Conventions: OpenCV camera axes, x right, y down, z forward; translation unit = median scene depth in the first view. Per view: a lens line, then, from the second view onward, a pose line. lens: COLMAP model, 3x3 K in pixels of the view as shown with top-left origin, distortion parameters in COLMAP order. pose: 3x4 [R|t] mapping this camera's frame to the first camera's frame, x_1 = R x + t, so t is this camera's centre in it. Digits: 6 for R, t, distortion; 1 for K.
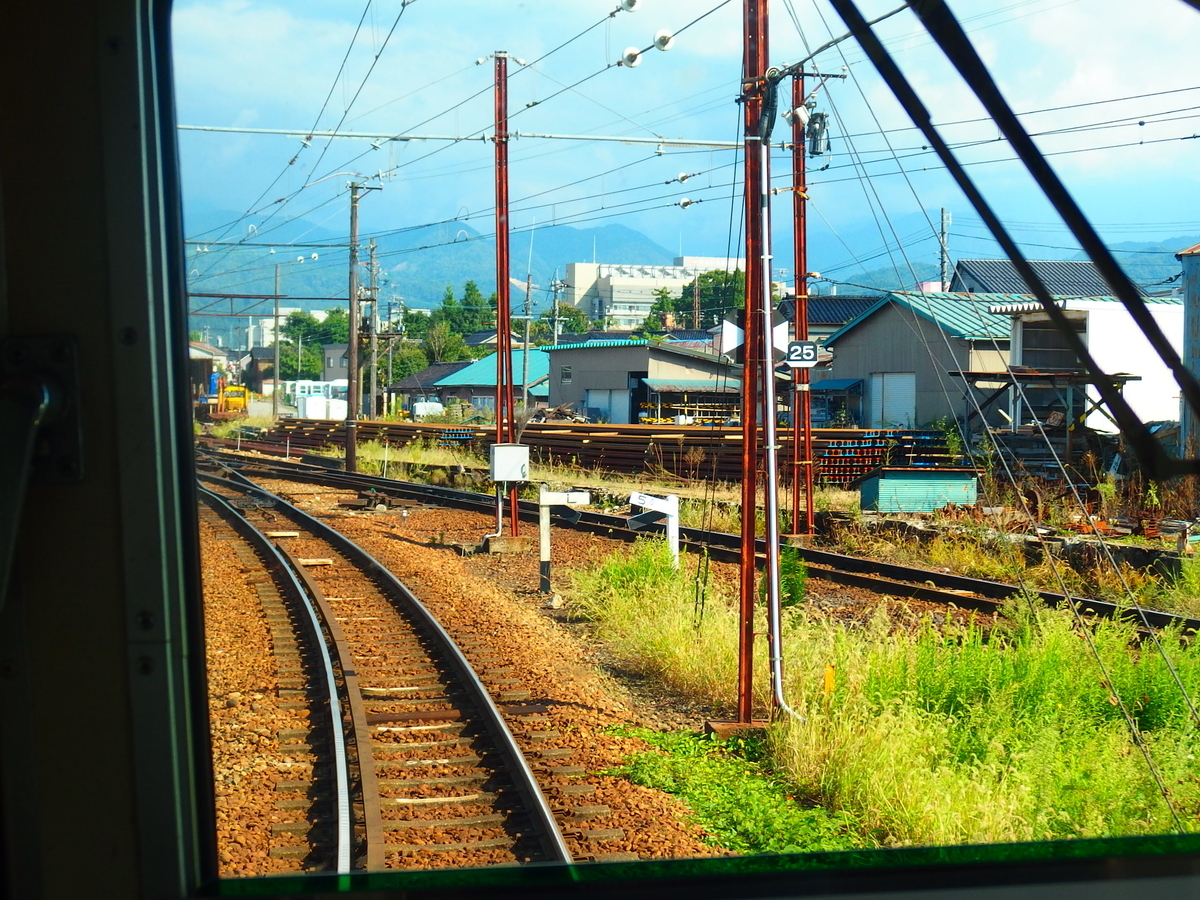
lens RADIAL K [[2578.9, 0, 595.4], [0, 2578.9, 454.2], [0, 0, 1]] dist [0.249019, 0.000000]
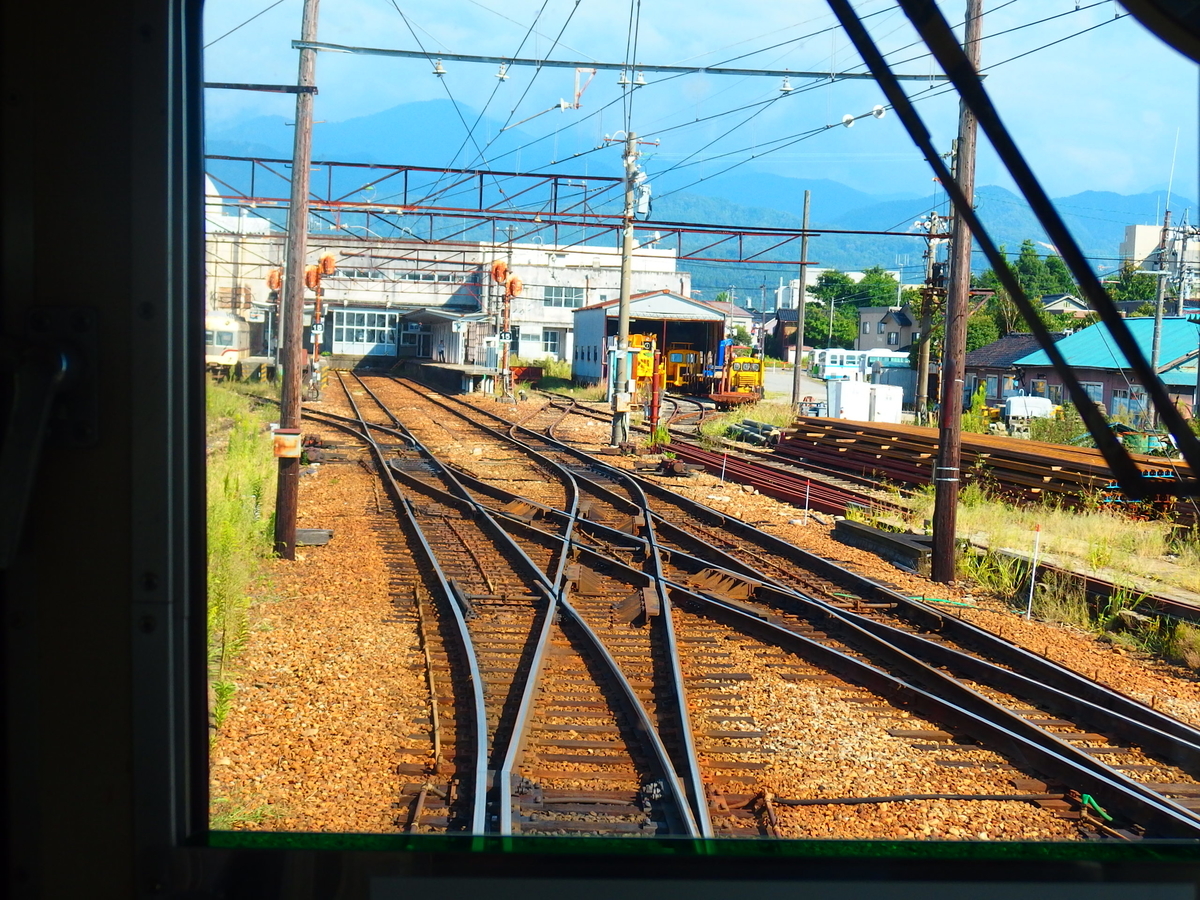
lens RADIAL K [[2578.9, 0, 589.8], [0, 2578.9, 452.1], [0, 0, 1]] dist [0.249019, 0.000000]
pose [[0.978382, 0.038883, -0.203116, -0.017149], [-0.036260, 0.999204, 0.016617, -0.005621], [0.203600, -0.008893, 0.979014, 0.146520]]
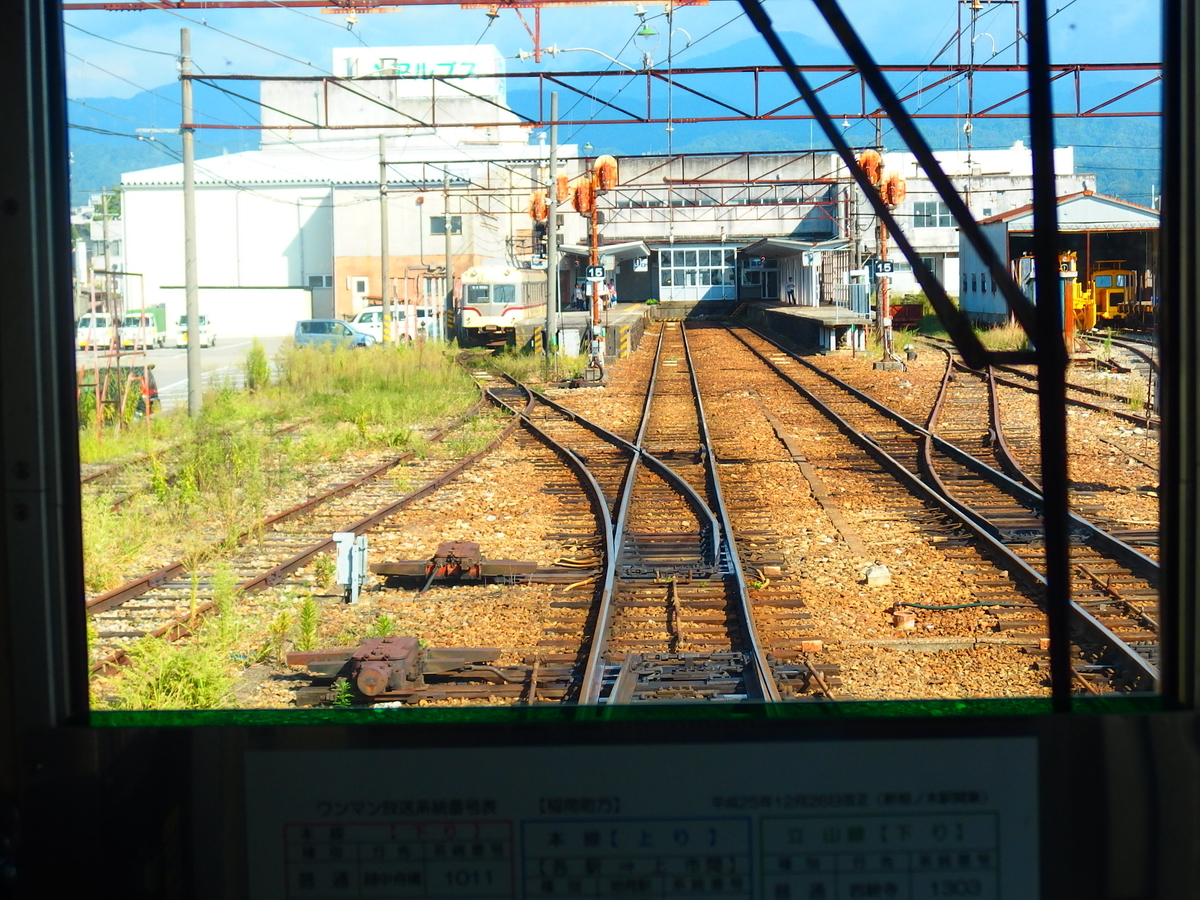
lens RADIAL K [[2578.9, 0, 595.6], [0, 2578.9, 446.0], [0, 0, 1]] dist [0.249019, 0.000000]
pose [[0.942493, -0.004806, -0.334191, -0.035415], [0.019218, 0.999022, 0.039831, -0.007598], [0.333673, -0.043963, 0.941663, 0.215890]]
